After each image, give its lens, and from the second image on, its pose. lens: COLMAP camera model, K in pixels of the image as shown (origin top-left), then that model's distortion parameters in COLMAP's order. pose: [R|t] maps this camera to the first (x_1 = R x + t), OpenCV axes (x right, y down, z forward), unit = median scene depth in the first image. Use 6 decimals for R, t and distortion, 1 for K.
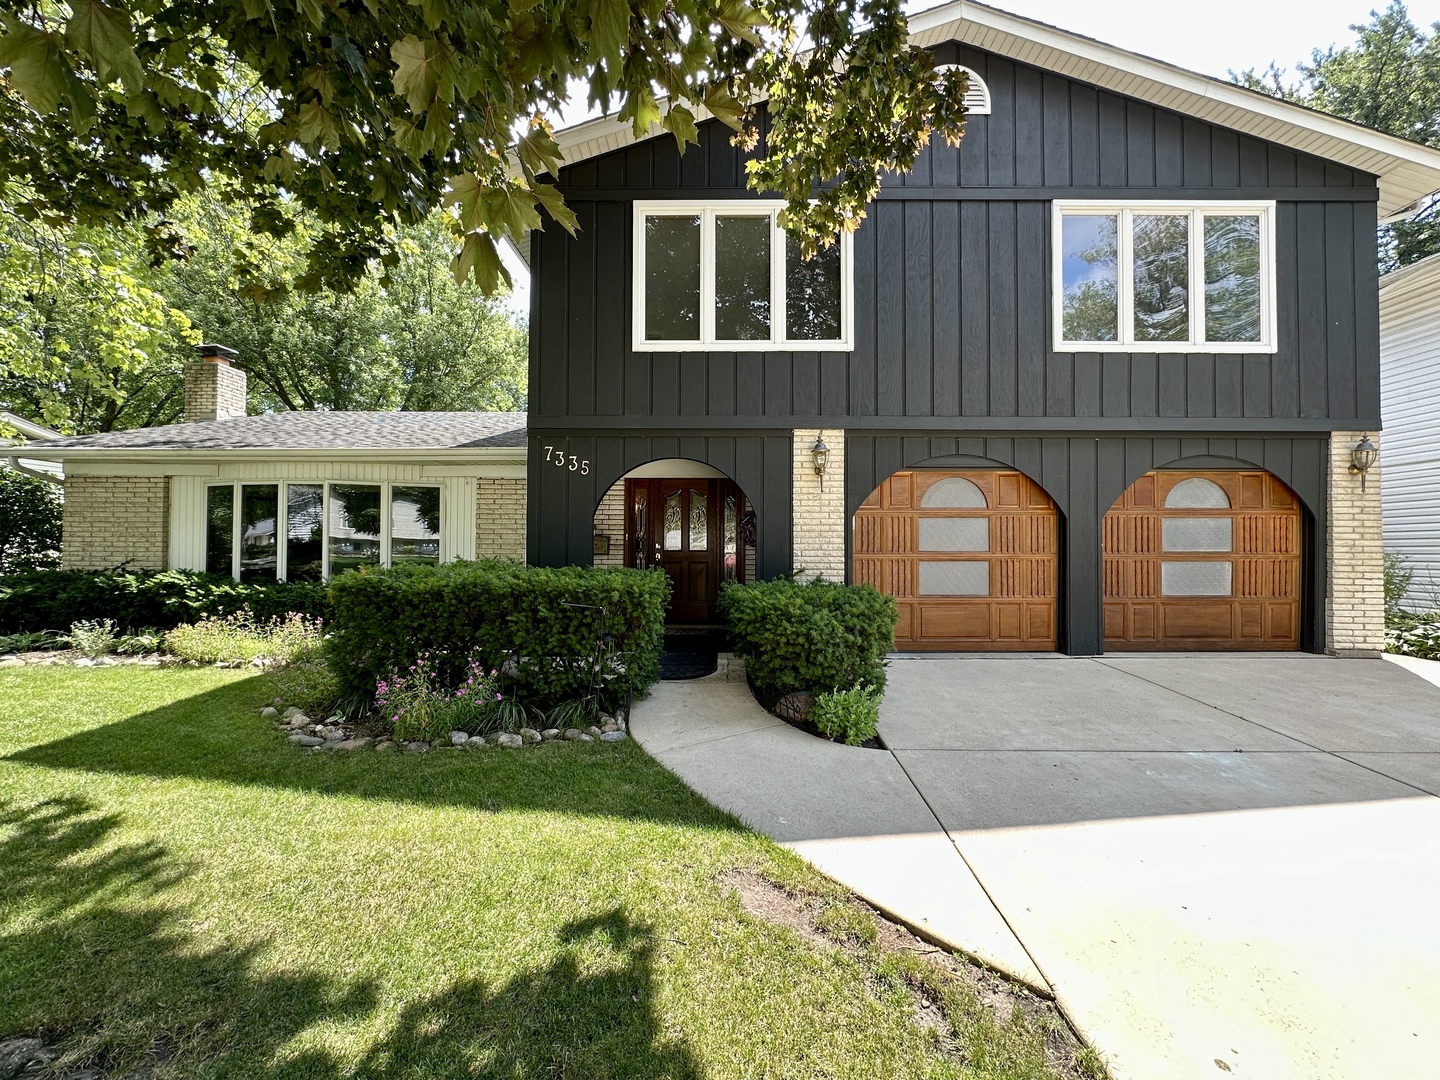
lens RADIAL K [[575.8, 0, 720.0], [0, 575.8, 540.0], [0, 0, 1]] dist [-0.003439, 0.000770]
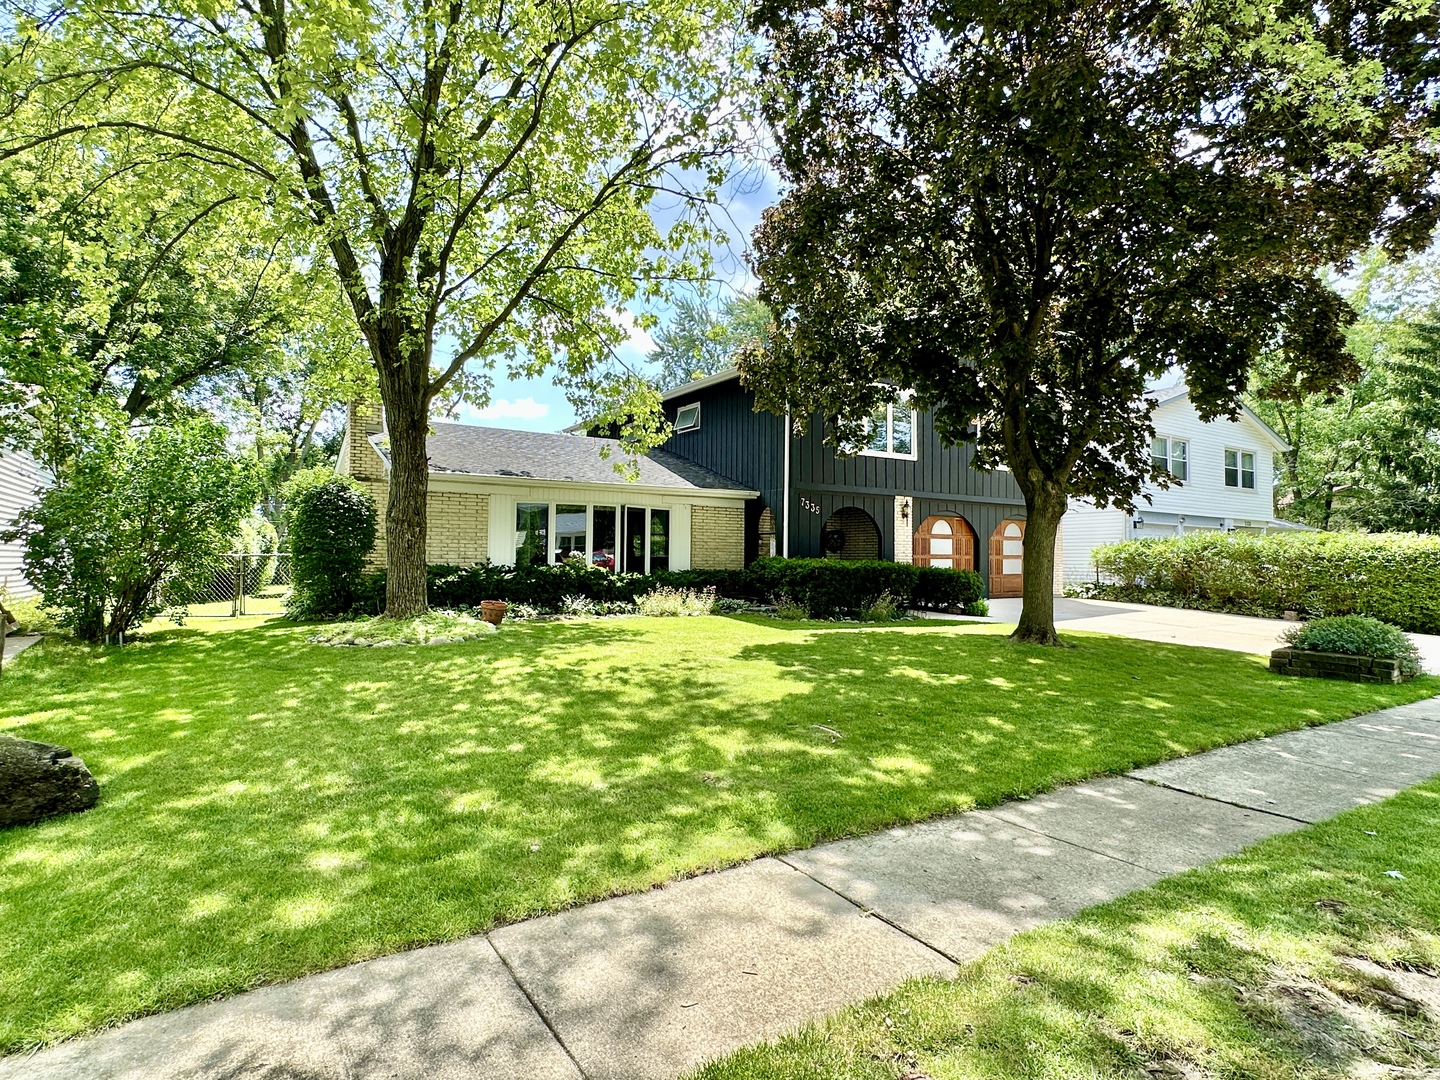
lens RADIAL K [[759.6, 0, 720.0], [0, 759.6, 540.0], [0, 0, 1]] dist [0.000162, 0.000003]
pose [[0.842315, 0.014840, 0.538781, -1.877861], [-0.016273, 0.999865, -0.002099, -0.014892], [-0.538739, -0.006999, 0.842443, -0.972915]]
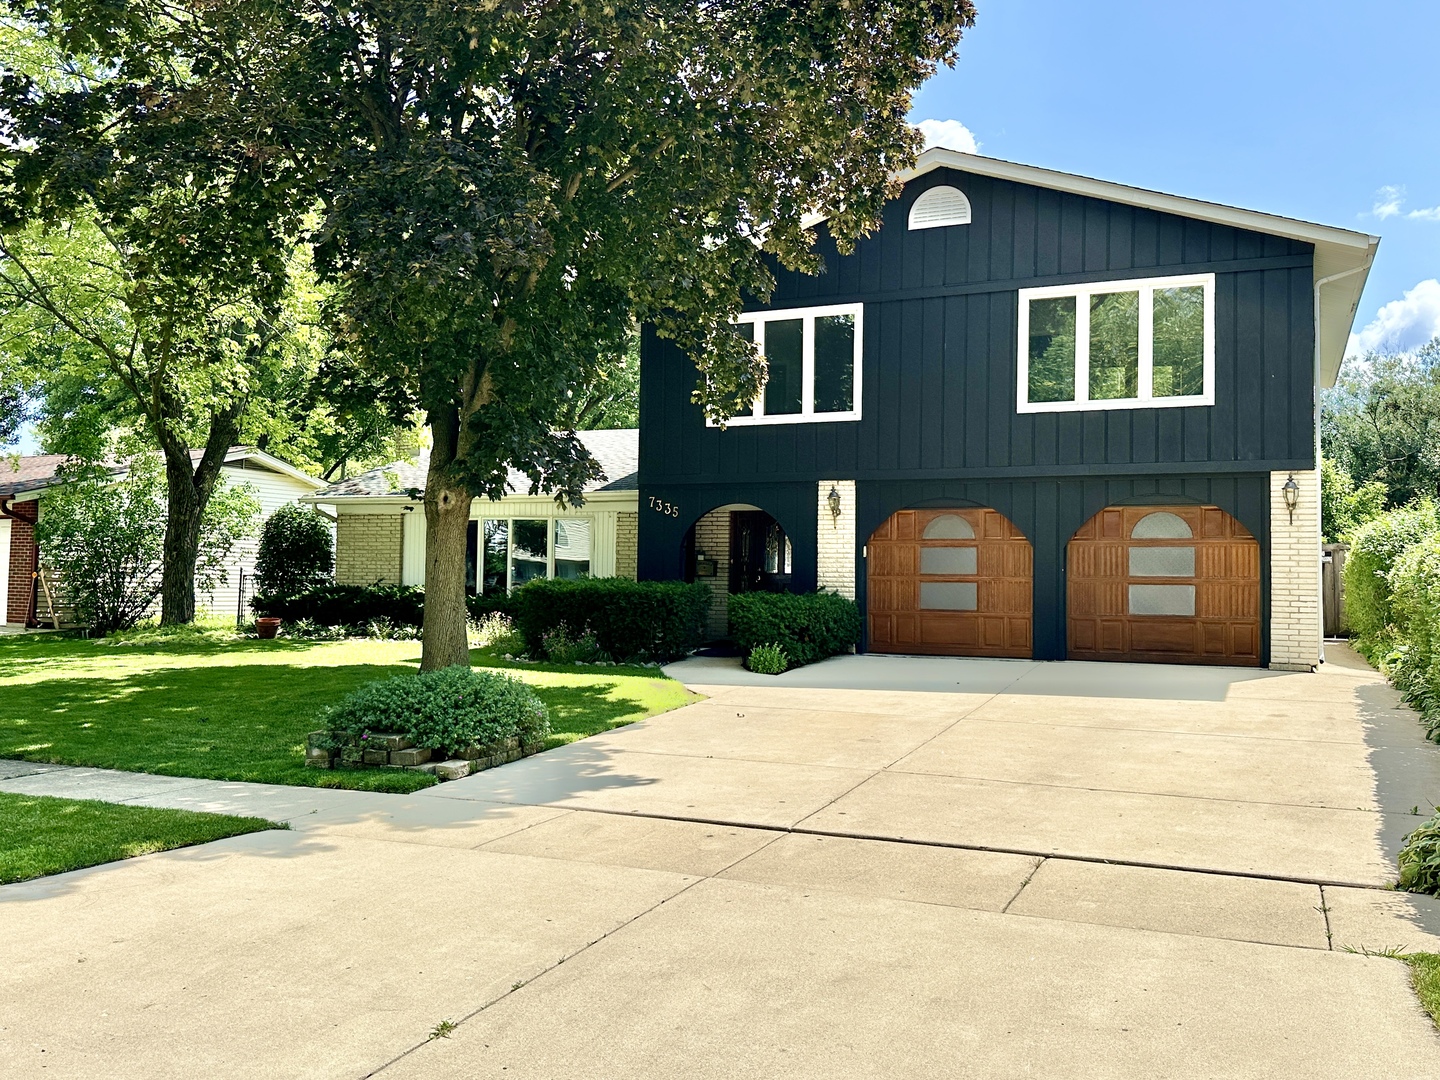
lens RADIAL K [[1252.3, 0, 720.0], [0, 1252.3, 540.0], [0, 0, 1]] dist [0.090691, 0.001448]
pose [[0.920747, -0.004265, -0.390136, 1.034555], [-0.002803, 0.999842, -0.017545, -0.005613], [0.390149, 0.017249, 0.920590, -1.721223]]
